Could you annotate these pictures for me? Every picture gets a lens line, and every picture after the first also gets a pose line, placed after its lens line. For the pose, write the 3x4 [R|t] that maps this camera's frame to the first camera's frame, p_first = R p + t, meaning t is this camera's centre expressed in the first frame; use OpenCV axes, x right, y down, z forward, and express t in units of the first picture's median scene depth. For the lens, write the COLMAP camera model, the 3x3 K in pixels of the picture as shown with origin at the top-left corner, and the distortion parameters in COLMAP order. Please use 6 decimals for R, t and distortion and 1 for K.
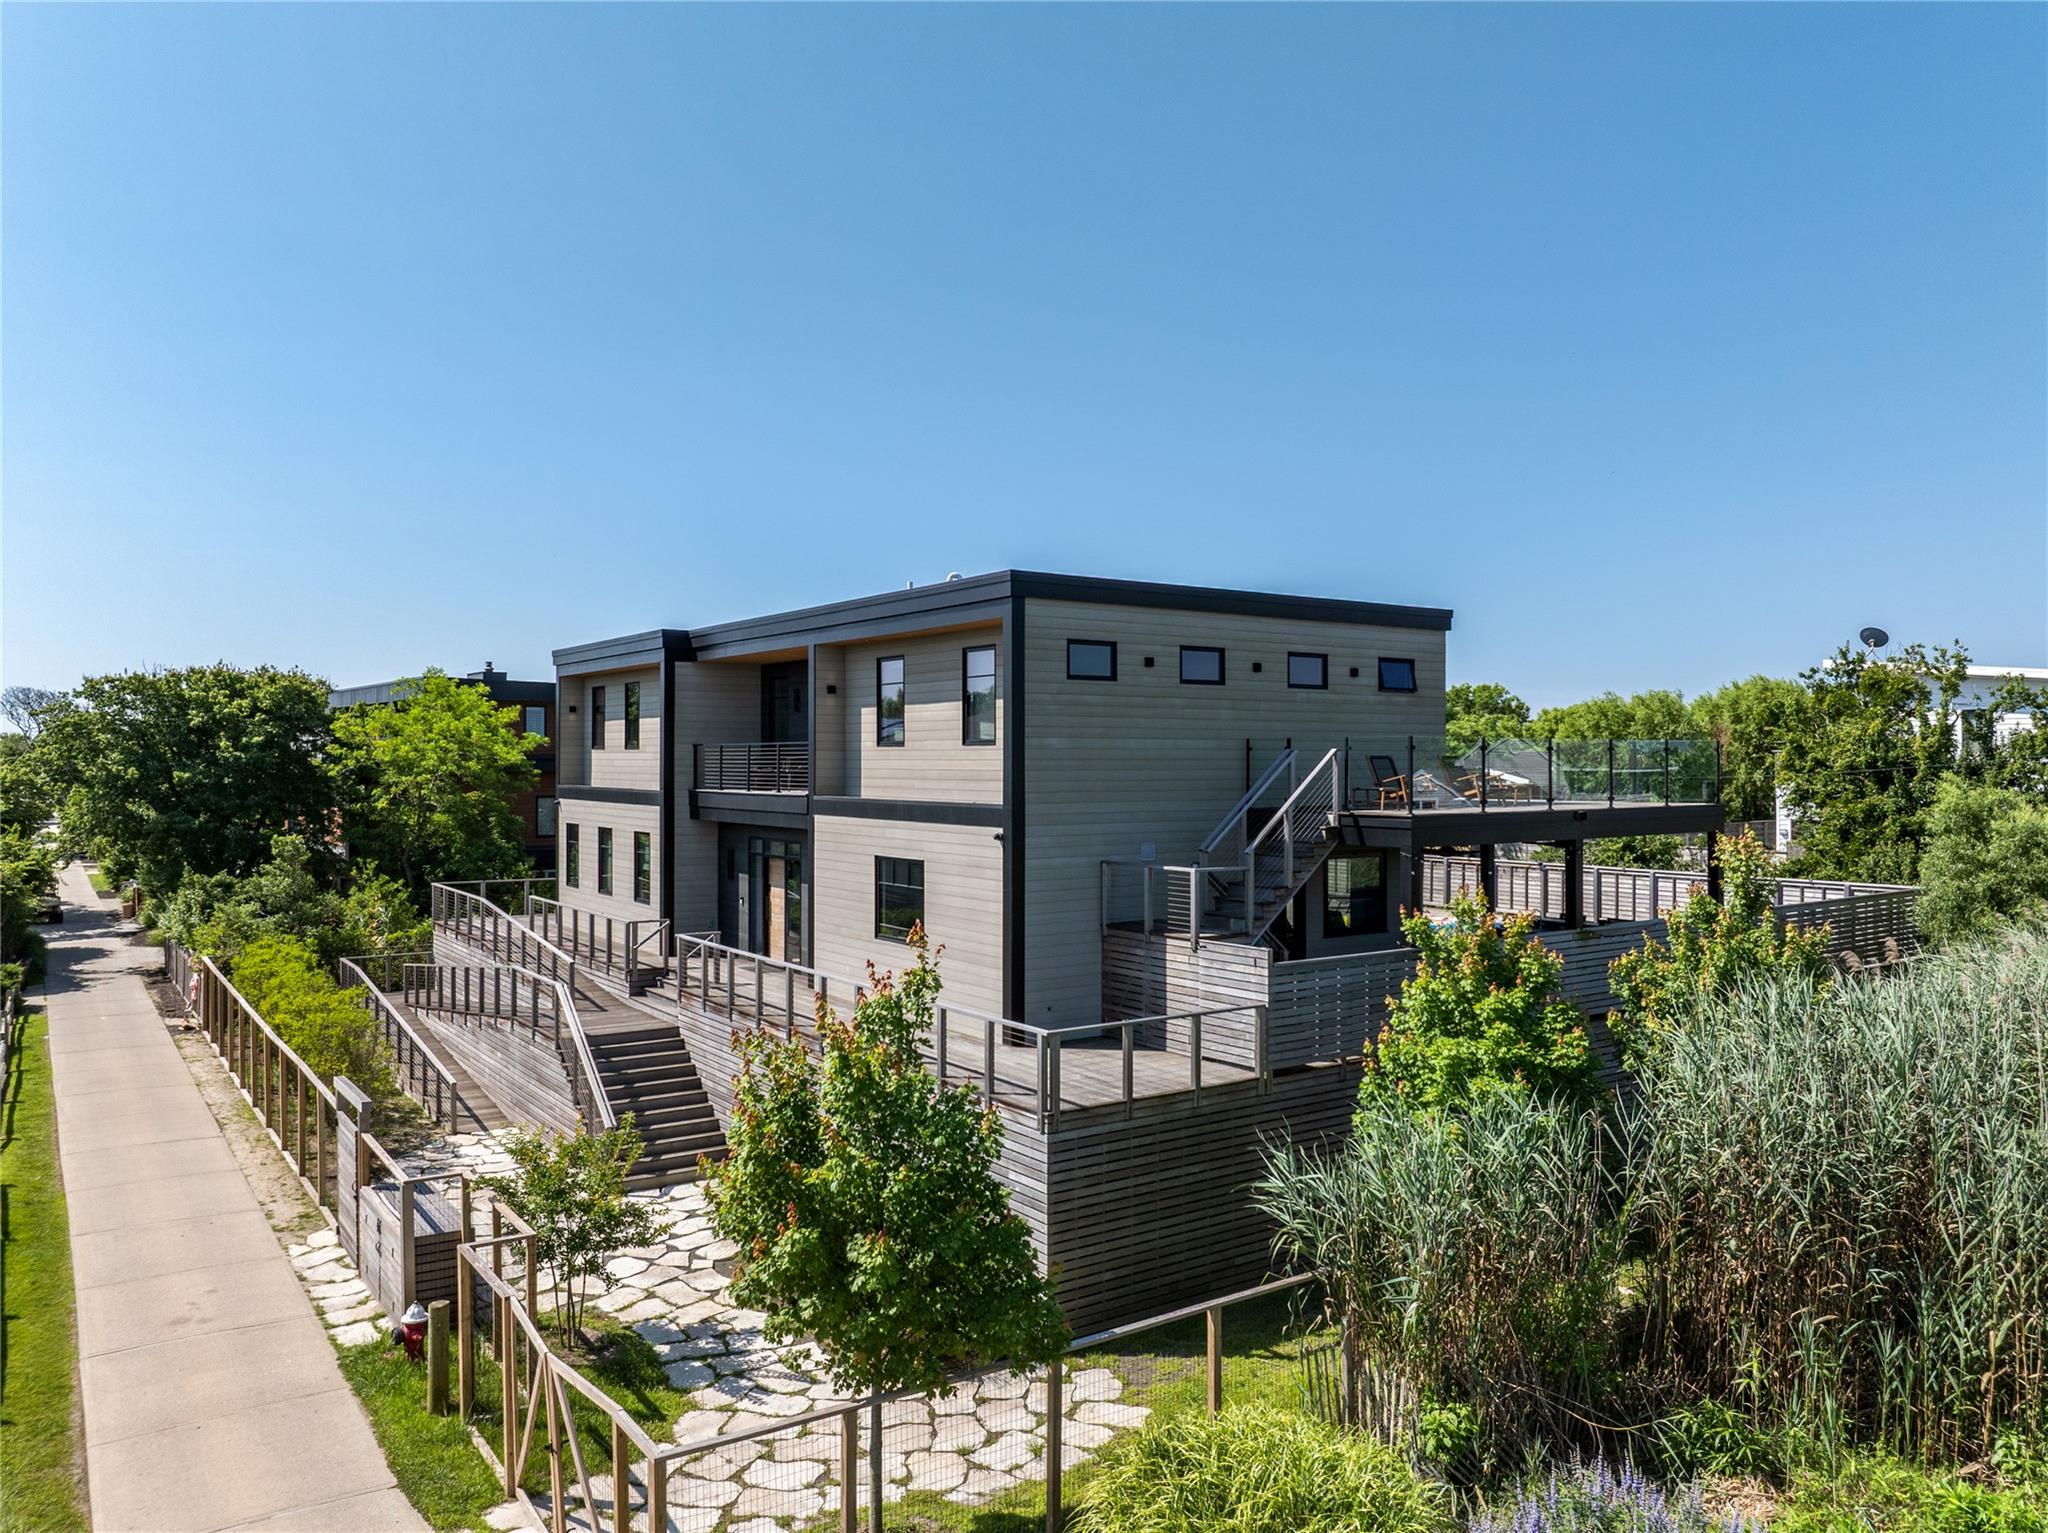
lens RADIAL K [[1425.3, 0, 1024.0], [0, 1425.3, 766.5], [0, 0, 1]] dist [-0.020846, -0.006540]
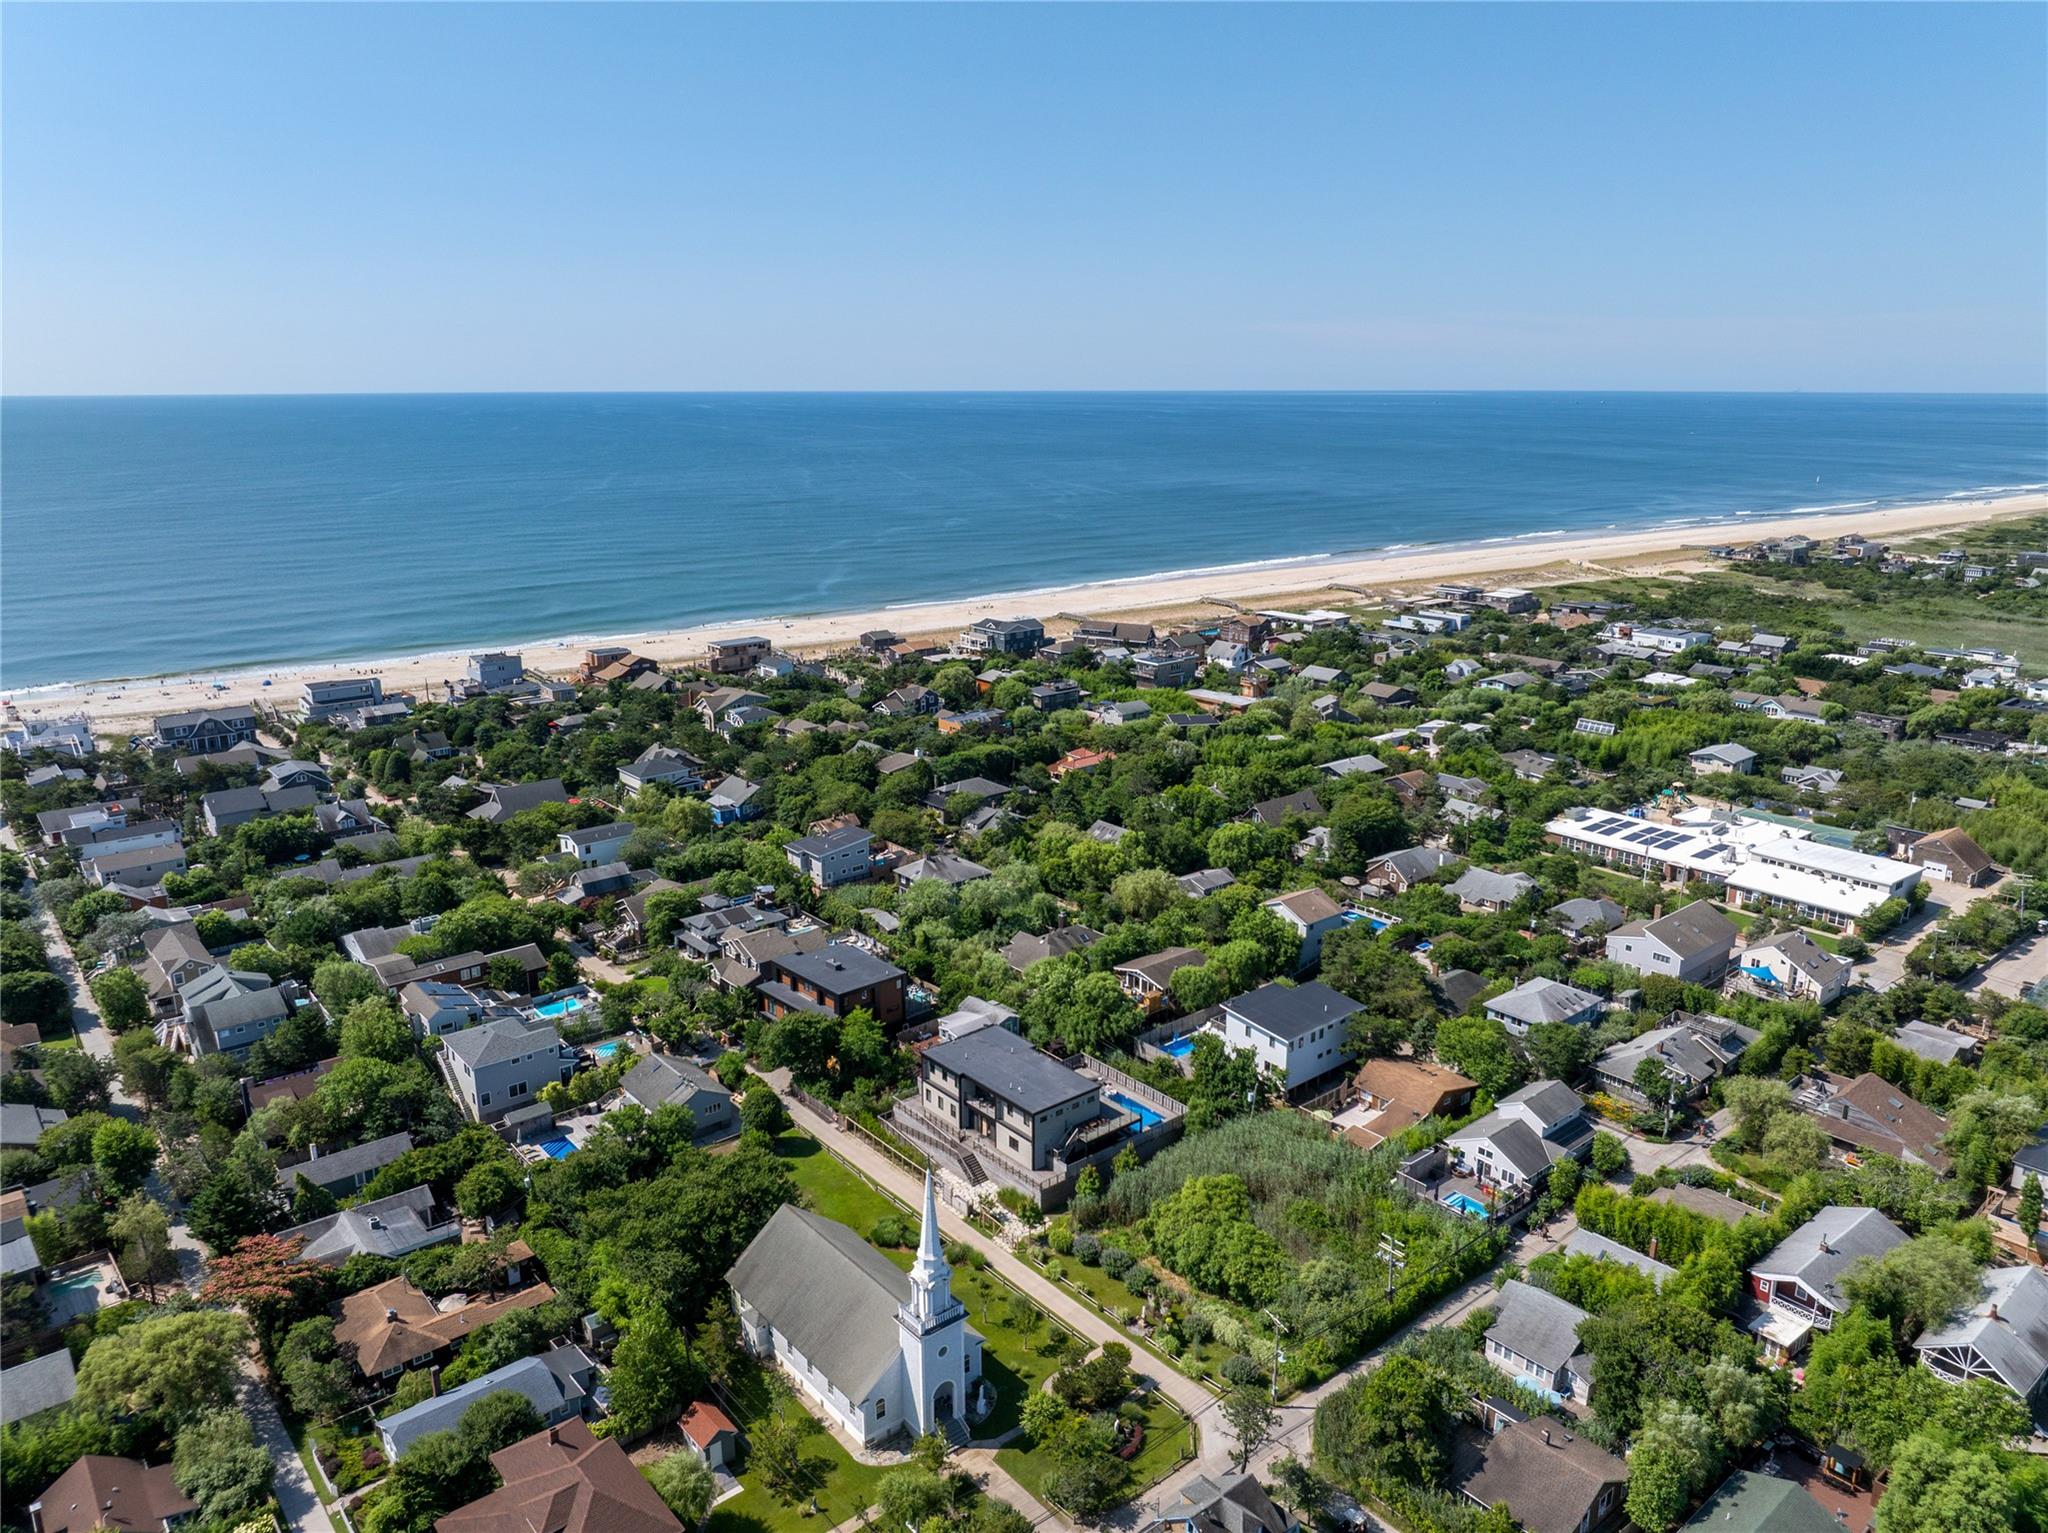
lens RADIAL K [[1425.3, 0, 1024.0], [0, 1425.3, 766.5], [0, 0, 1]] dist [-0.020846, -0.006540]
pose [[0.997451, -0.022133, 0.067828, -0.448809], [0.005345, 0.971175, 0.238309, -3.180359], [-0.071148, -0.237339, 0.968818, -4.992731]]
